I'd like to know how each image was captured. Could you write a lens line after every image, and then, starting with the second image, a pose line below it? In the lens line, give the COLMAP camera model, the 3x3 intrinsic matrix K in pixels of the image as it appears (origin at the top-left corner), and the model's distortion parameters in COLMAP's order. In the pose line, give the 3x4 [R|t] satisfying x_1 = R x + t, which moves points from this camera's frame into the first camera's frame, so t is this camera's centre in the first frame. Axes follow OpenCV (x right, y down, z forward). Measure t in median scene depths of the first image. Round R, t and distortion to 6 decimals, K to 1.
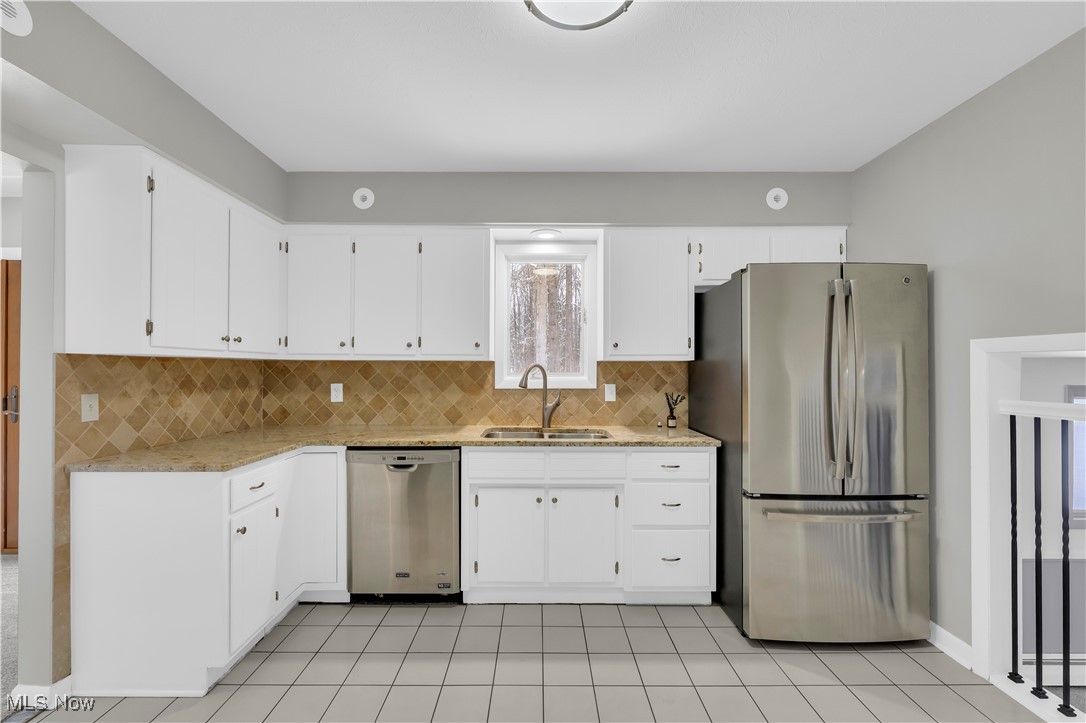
lens RADIAL K [[439.3, 0, 538.3], [0, 439.3, 367.6], [0, 0, 1]] dist [0.000003, -0.000428]
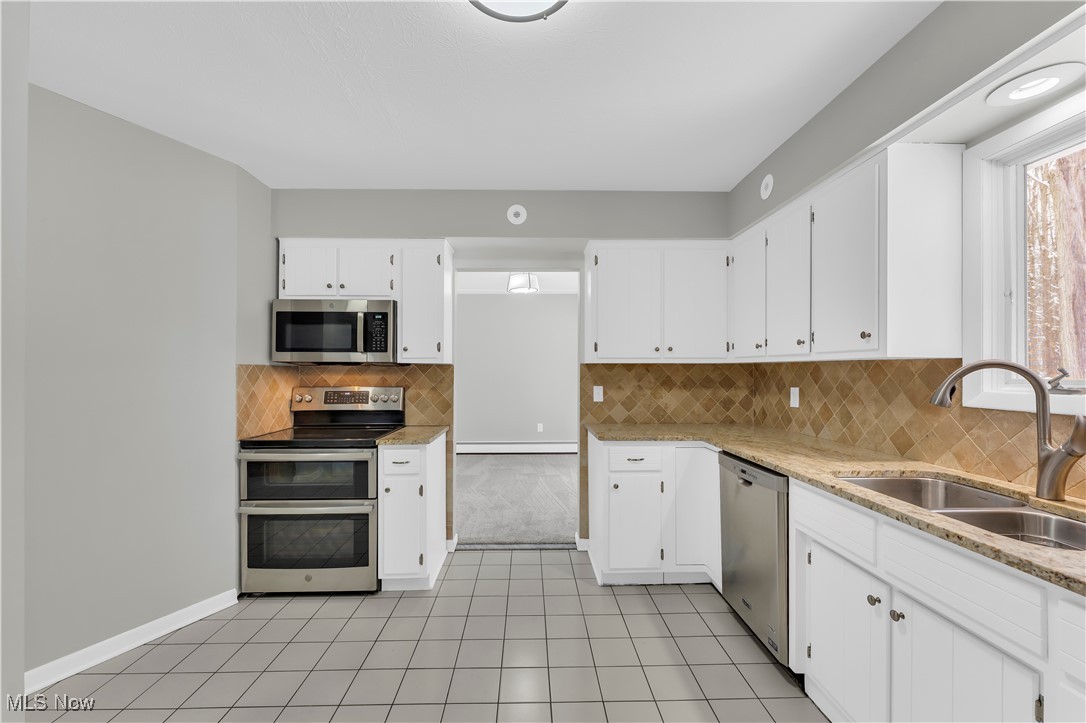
lens RADIAL K [[439.3, 0, 538.3], [0, 439.3, 367.6], [0, 0, 1]] dist [0.000003, -0.000428]
pose [[0.026381, -0.009228, -0.999609, 0.462340], [0.004546, 0.999948, -0.009111, 0.000834], [0.999642, -0.004304, 0.026421, 0.450142]]
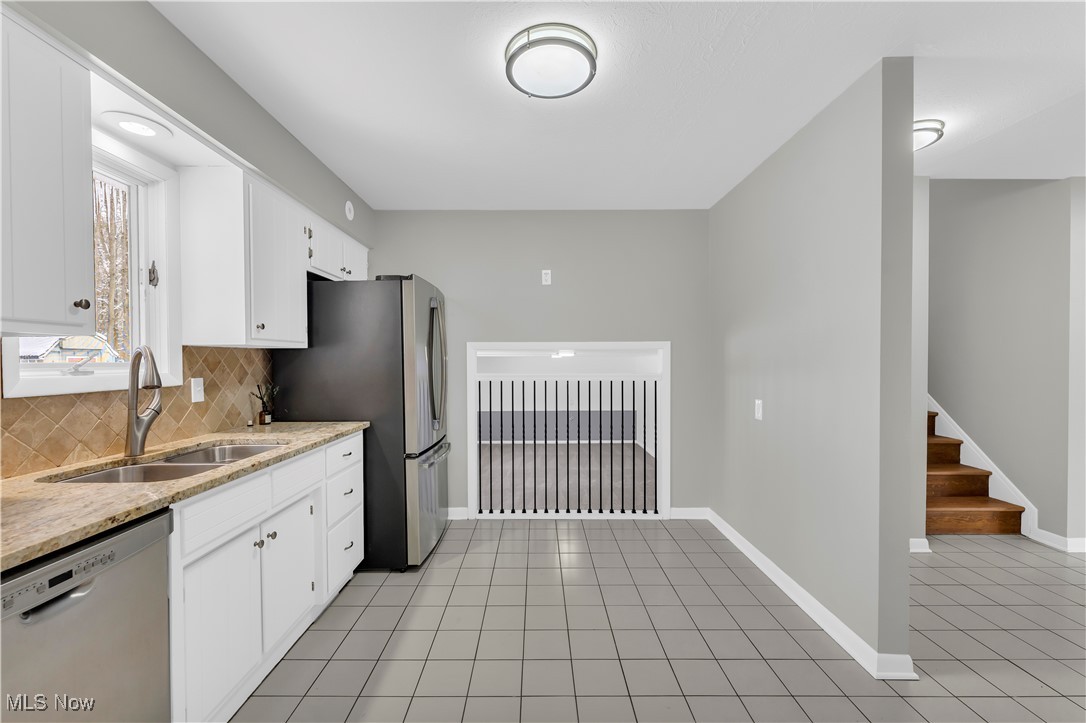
lens RADIAL K [[439.3, 0, 538.3], [0, 439.3, 367.6], [0, 0, 1]] dist [0.000003, -0.000428]
pose [[-0.003932, -0.017069, 0.999847, -0.566686], [-0.002529, 0.999851, 0.017059, 0.007389], [-0.999989, -0.002461, -0.003975, 0.460799]]
